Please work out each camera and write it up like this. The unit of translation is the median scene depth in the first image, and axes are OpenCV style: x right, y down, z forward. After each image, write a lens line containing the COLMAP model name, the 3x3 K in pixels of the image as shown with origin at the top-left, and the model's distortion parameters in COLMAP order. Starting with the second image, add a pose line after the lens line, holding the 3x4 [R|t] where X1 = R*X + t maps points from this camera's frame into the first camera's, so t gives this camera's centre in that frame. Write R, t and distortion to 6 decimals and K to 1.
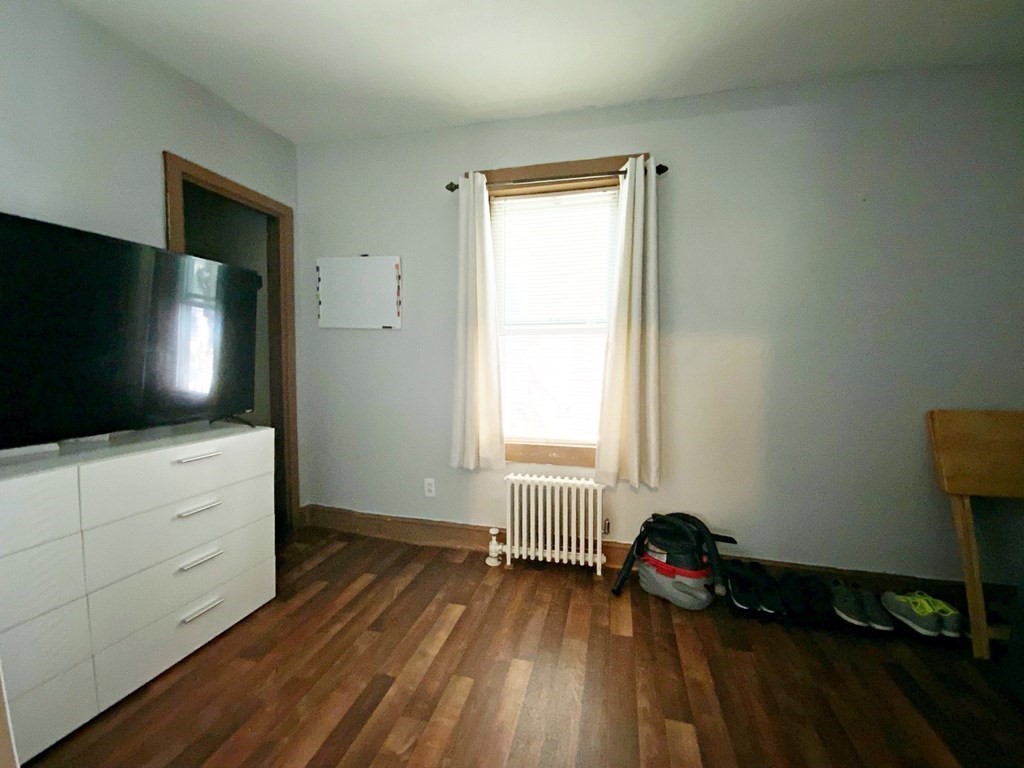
lens RADIAL K [[411.4, 0, 512.0], [0, 411.4, 384.0], [0, 0, 1]] dist [-0.000683, -0.013457]
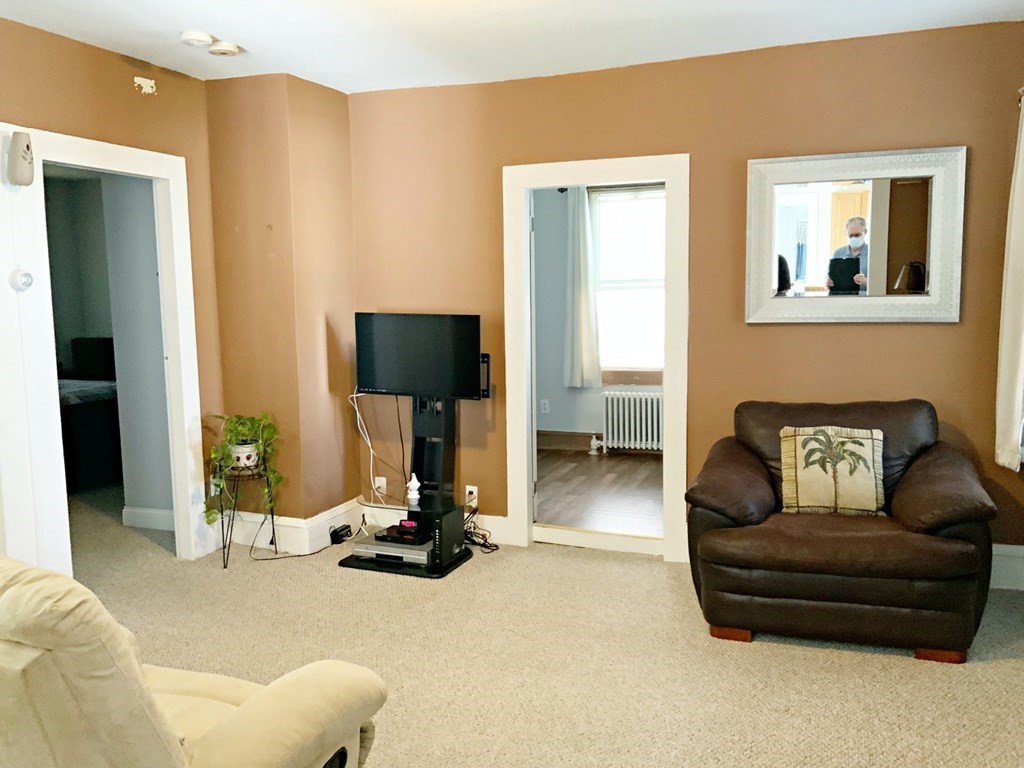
lens RADIAL K [[855.4, 0, 528.3], [0, 855.4, 383.1], [0, 0, 1]] dist [0.062262, -0.001466]
pose [[0.994477, -0.009495, -0.104522, 0.041294], [0.017261, 0.997135, 0.073649, -0.032510], [0.103524, -0.075046, 0.991792, -1.980420]]
